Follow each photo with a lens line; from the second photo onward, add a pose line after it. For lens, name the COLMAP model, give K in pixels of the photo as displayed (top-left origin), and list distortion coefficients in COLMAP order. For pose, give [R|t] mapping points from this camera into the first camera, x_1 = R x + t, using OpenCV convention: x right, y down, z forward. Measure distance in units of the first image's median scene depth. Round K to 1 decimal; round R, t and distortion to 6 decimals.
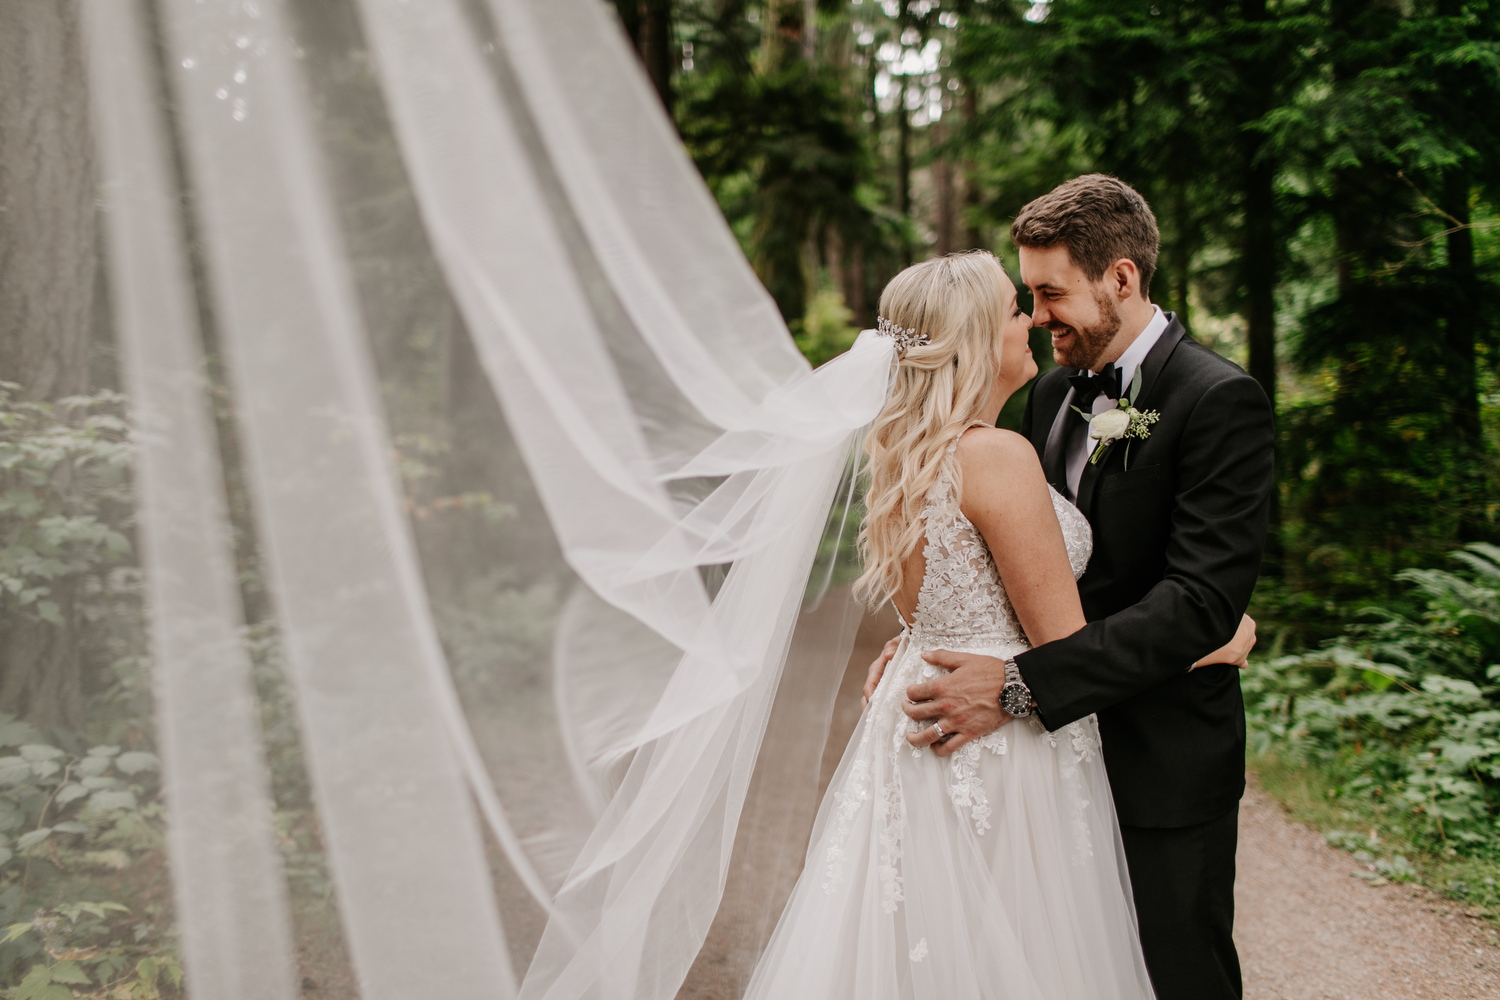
lens RADIAL K [[1484.5, 0, 726.2], [0, 1484.5, 529.3], [0, 0, 1]] dist [-0.016383, 0.000000]
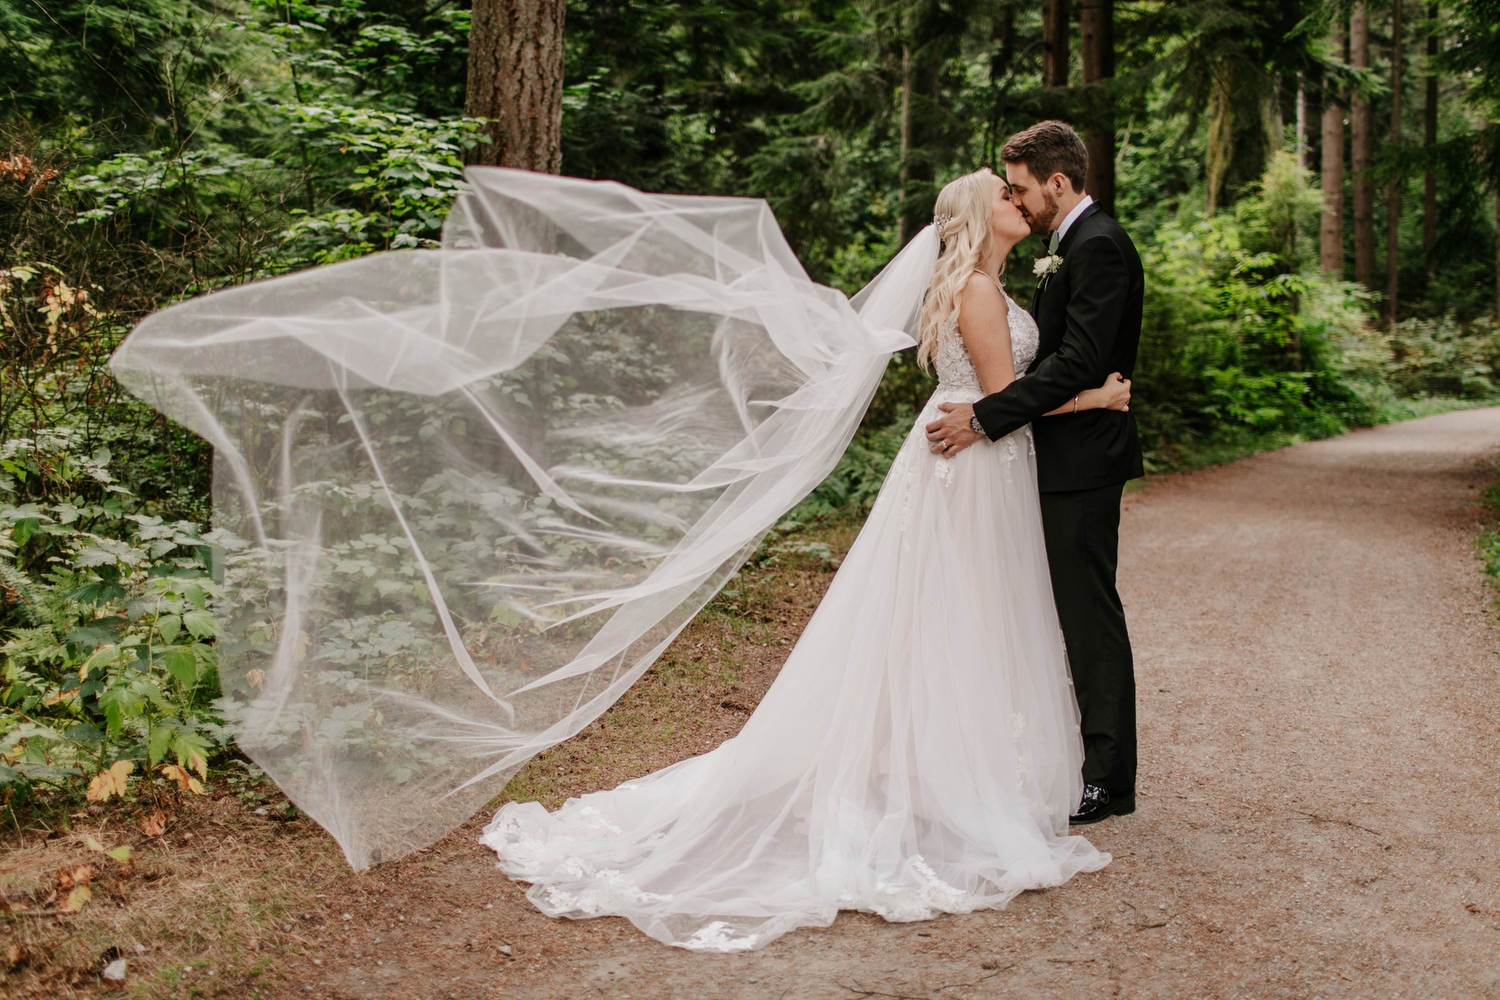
lens RADIAL K [[1484.5, 0, 707.8], [0, 1484.5, 500.9], [0, 0, 1]] dist [-0.016383, 0.000000]
pose [[0.946056, 0.043547, -0.321063, 0.136649], [-0.020703, 0.997026, 0.074226, 0.022834], [0.323340, -0.063576, 0.944145, -0.225846]]
